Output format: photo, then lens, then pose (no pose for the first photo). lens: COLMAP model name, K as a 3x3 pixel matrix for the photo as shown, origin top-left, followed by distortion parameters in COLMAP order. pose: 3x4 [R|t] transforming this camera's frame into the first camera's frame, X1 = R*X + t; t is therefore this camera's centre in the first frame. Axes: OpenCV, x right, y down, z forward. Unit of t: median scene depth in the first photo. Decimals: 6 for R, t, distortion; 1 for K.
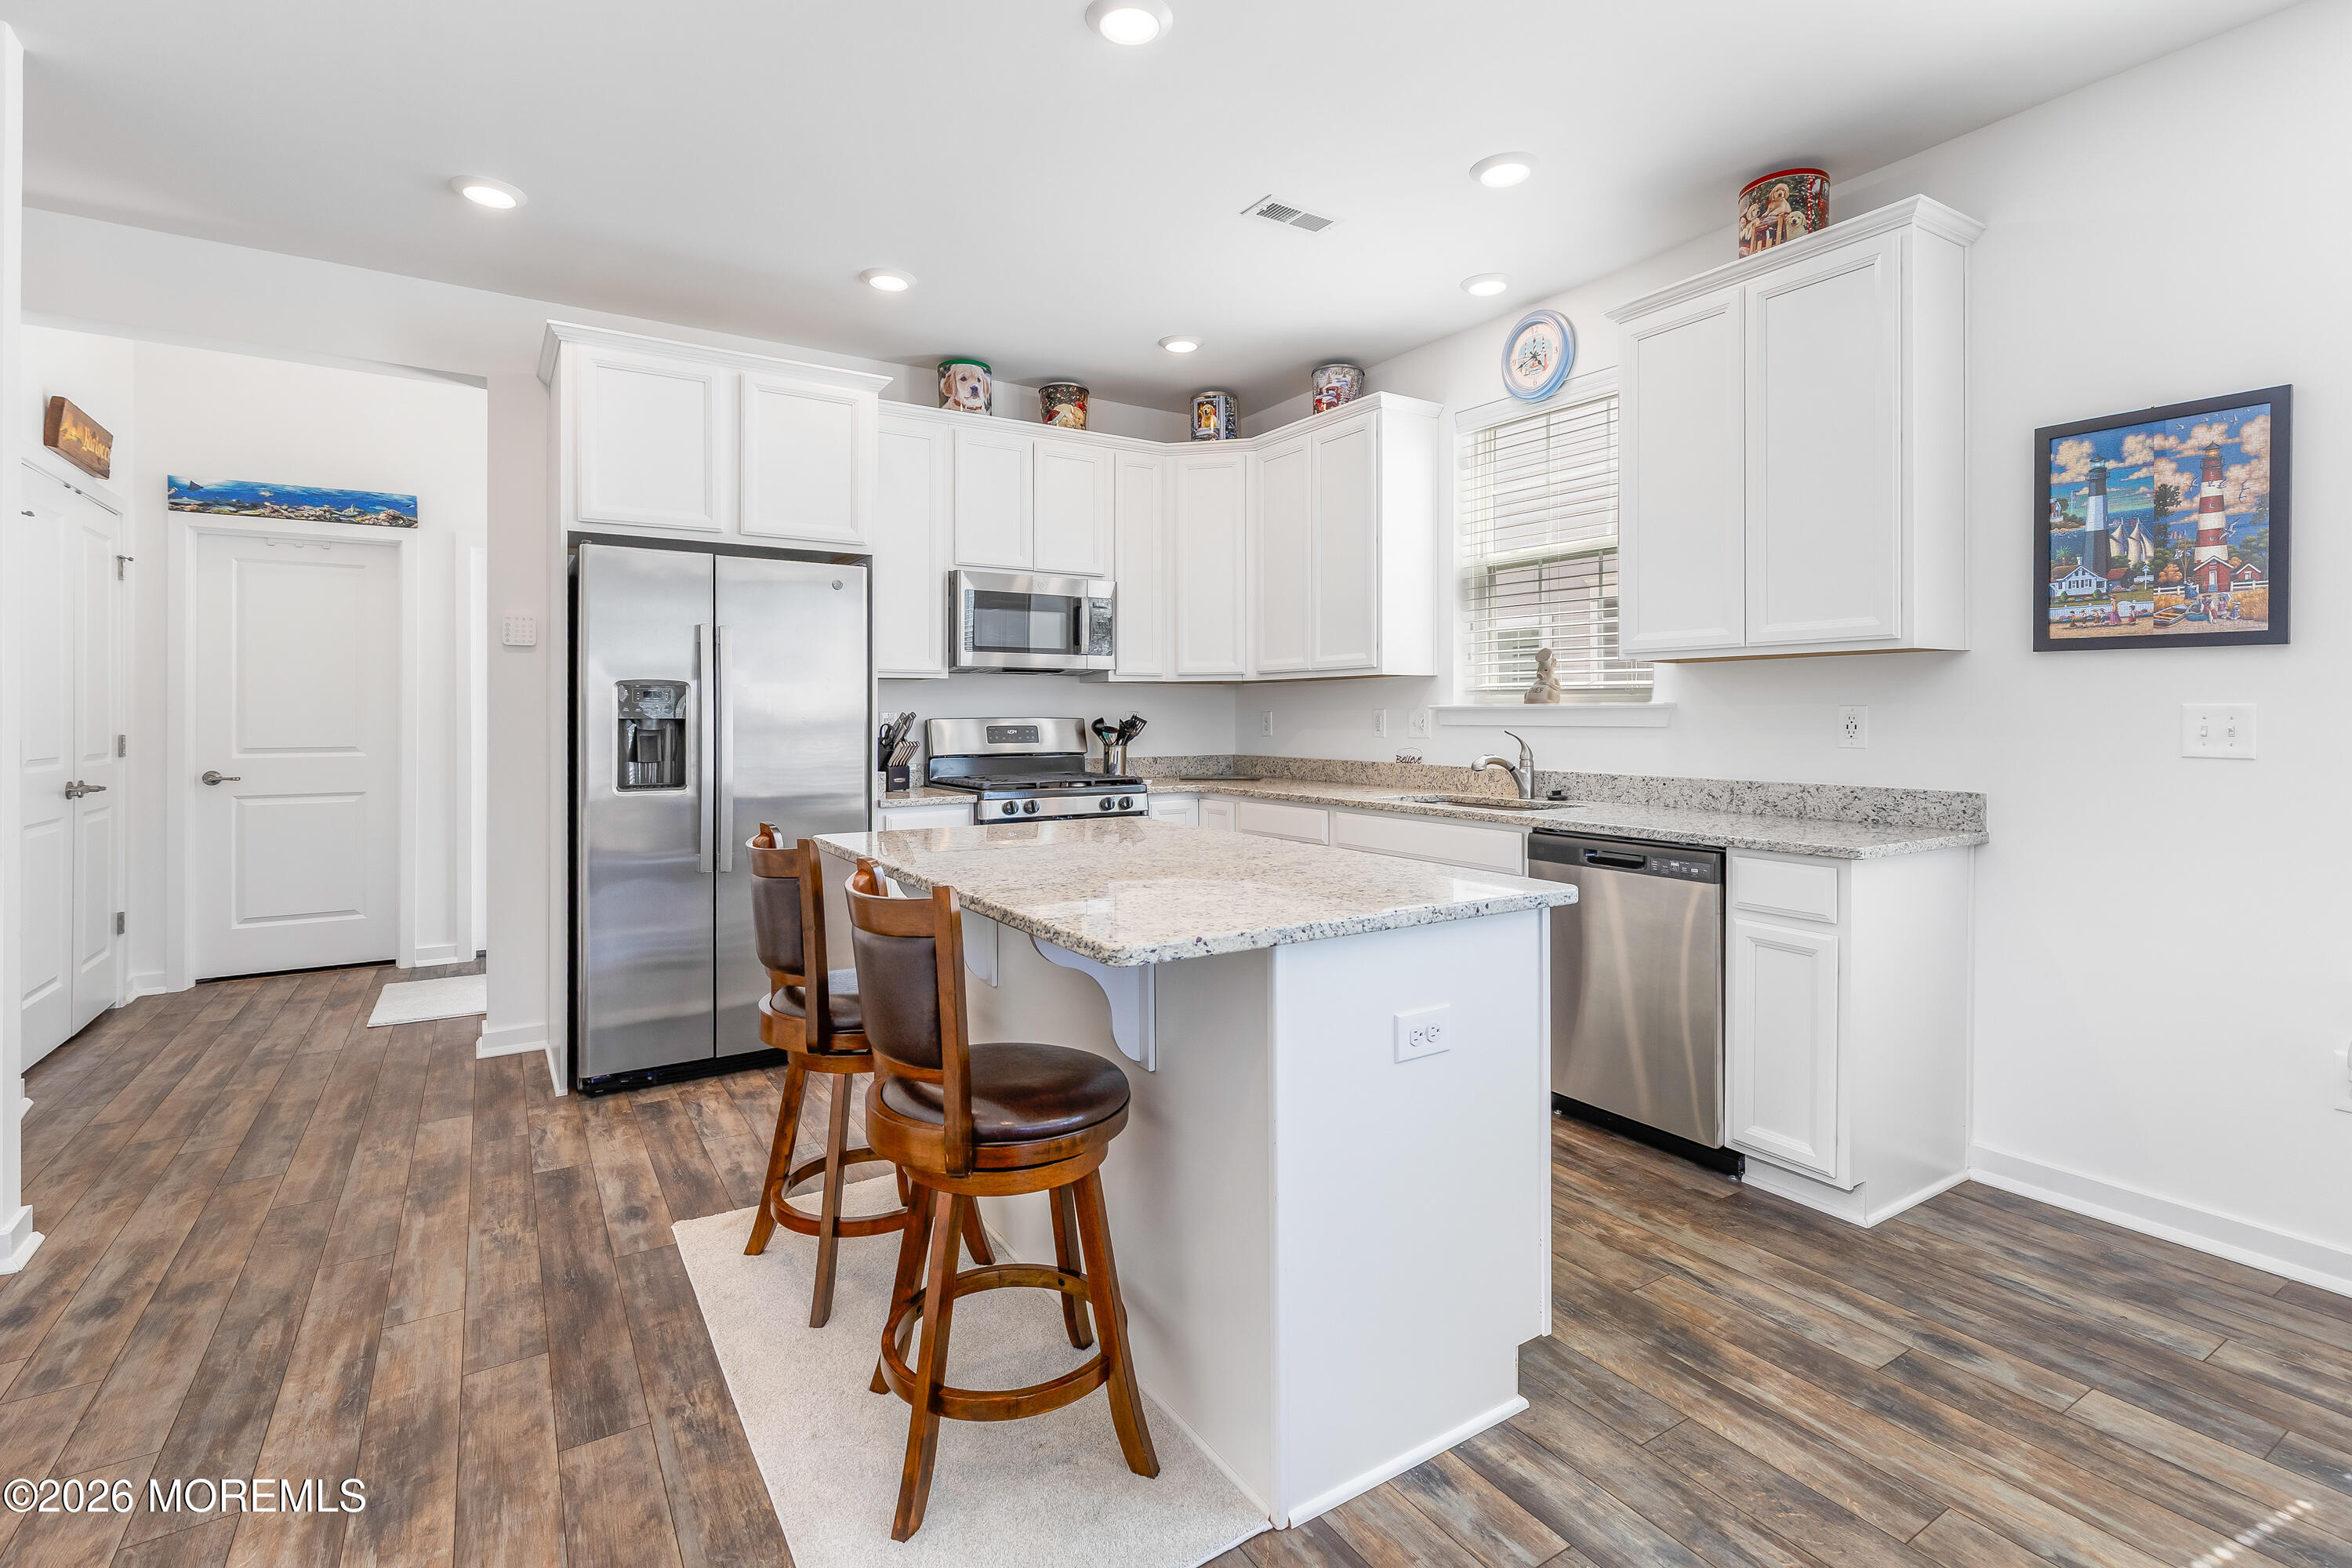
lens RADIAL K [[1076.4, 0, 1178.9], [0, 1076.4, 712.3], [0, 0, 1]] dist [0.001899, 0.000172]
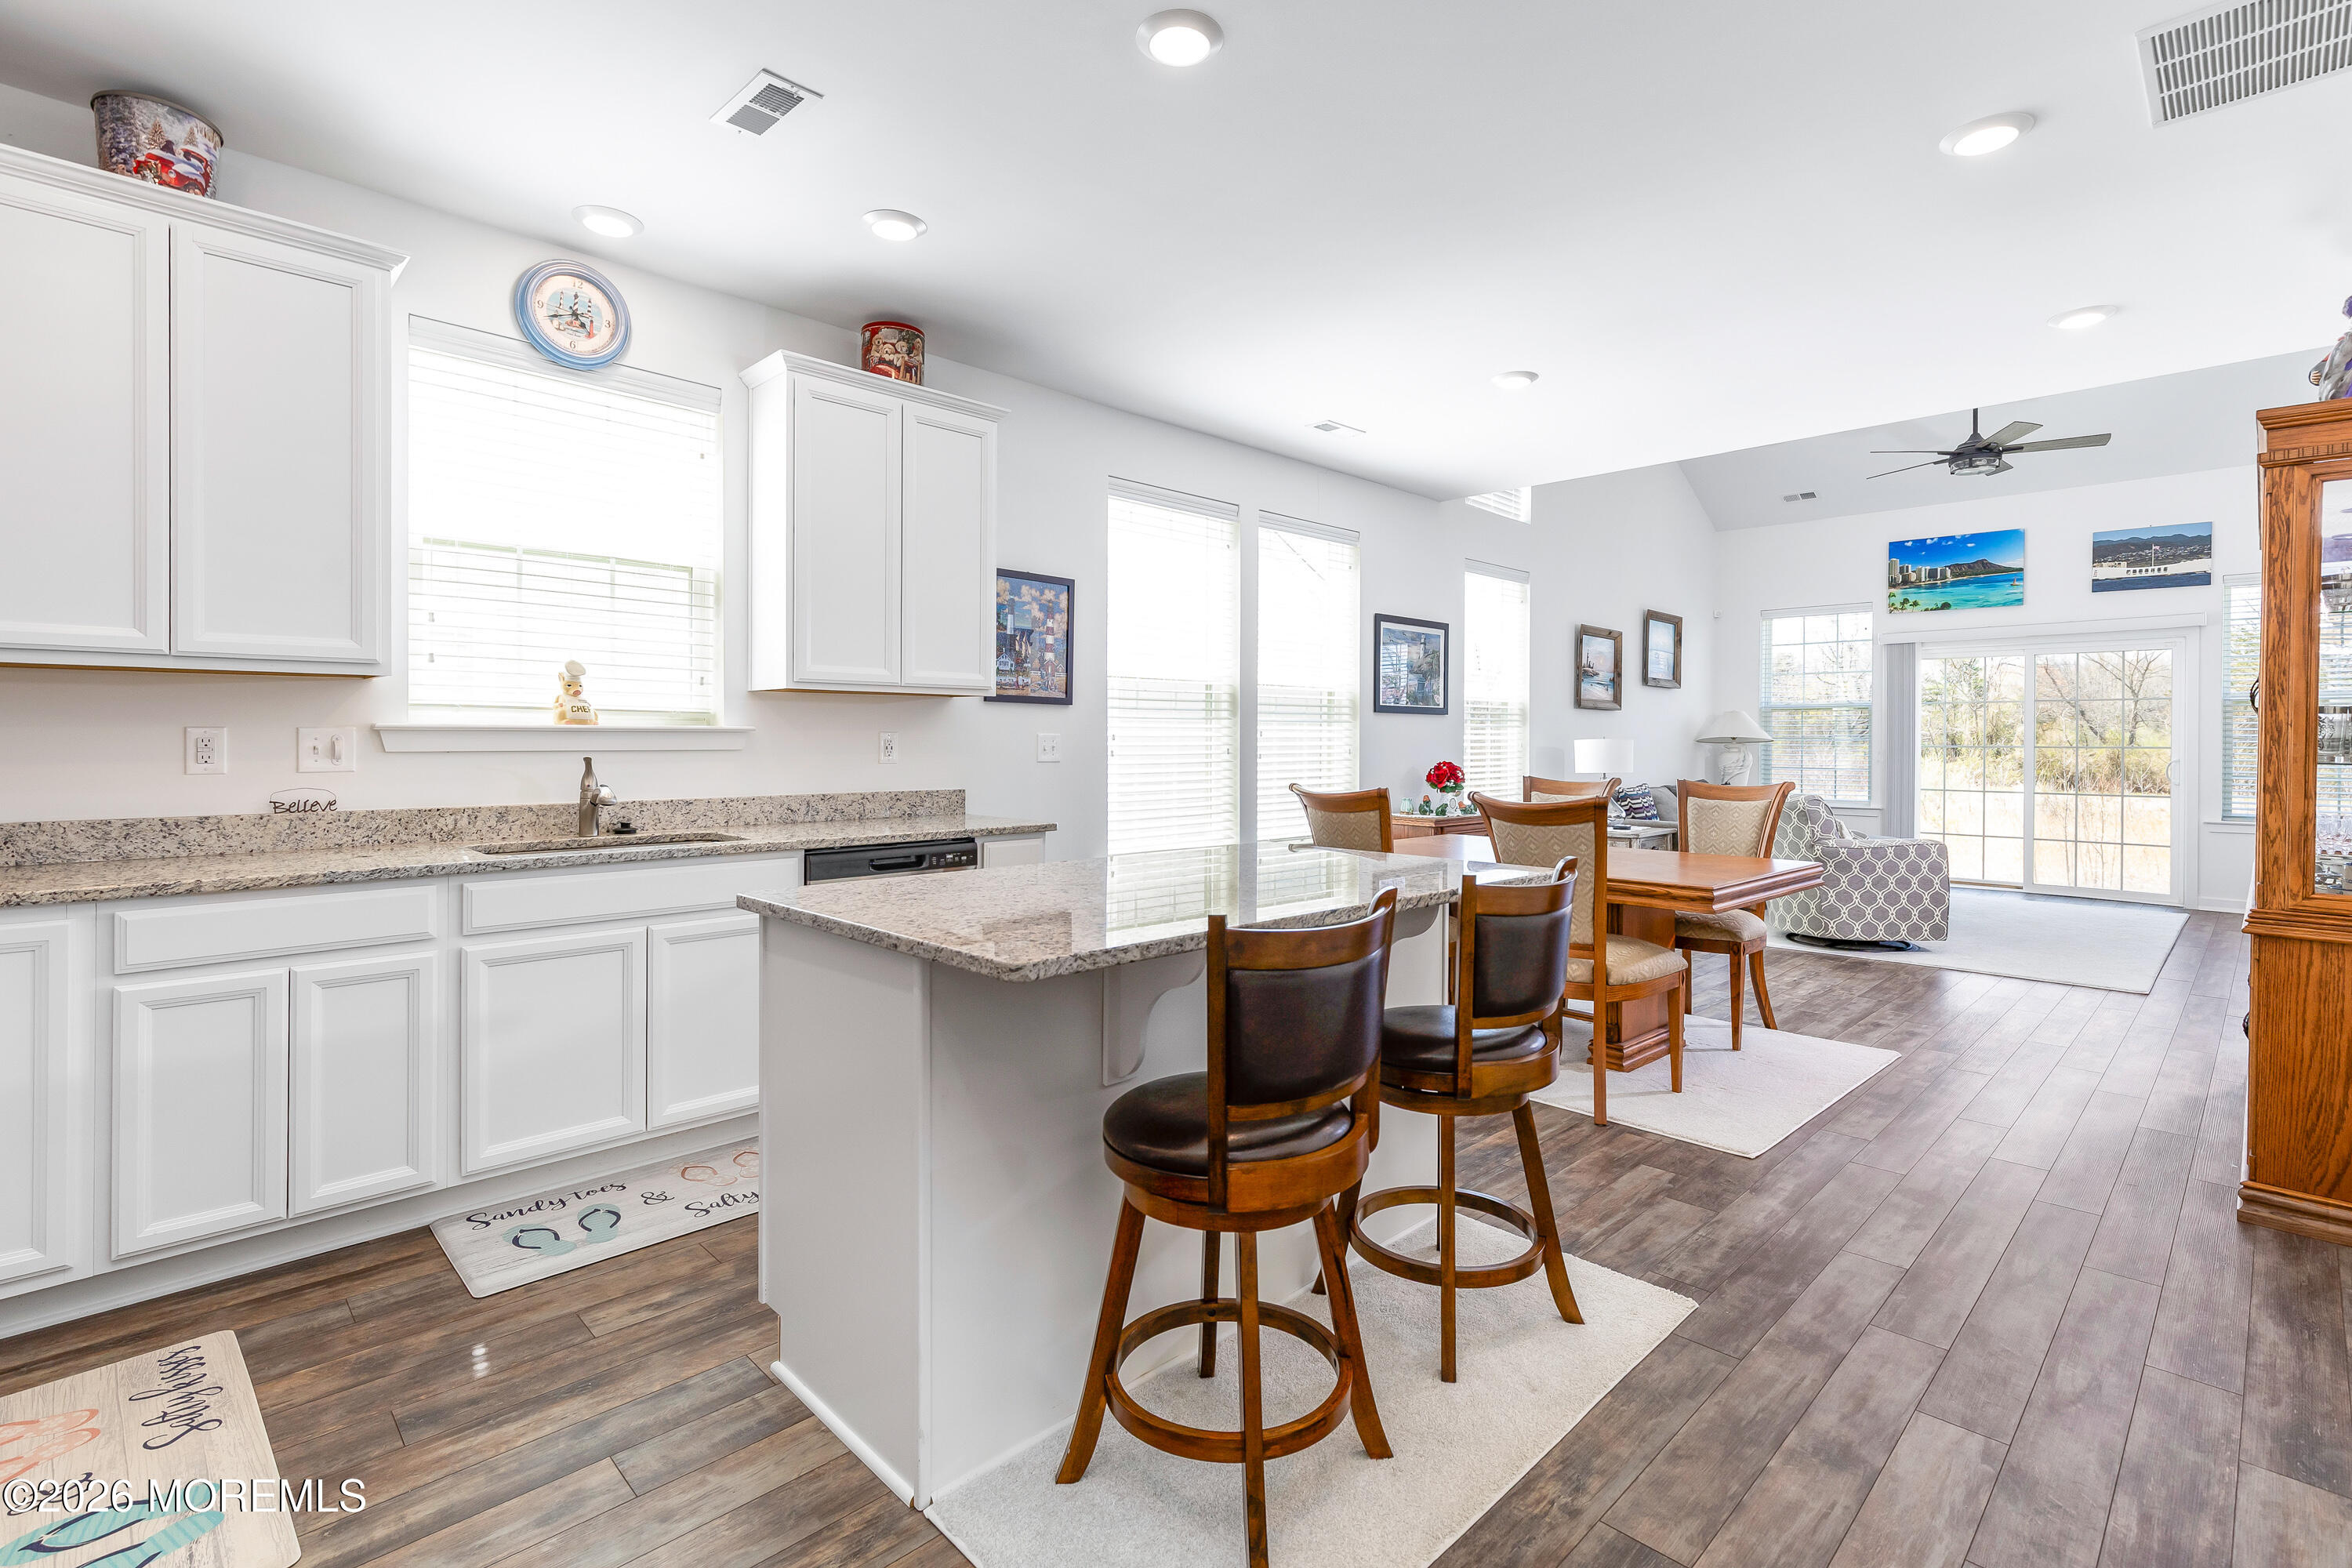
lens RADIAL K [[1085.7, 0, 1180.2], [0, 1085.7, 742.0], [0, 0, 1]] dist [0.013405, 0.000326]
pose [[-0.203774, -0.003753, 0.979011, -0.949162], [-0.006274, 0.999977, 0.002528, 0.000395], [-0.978998, -0.005627, -0.203793, 1.104625]]
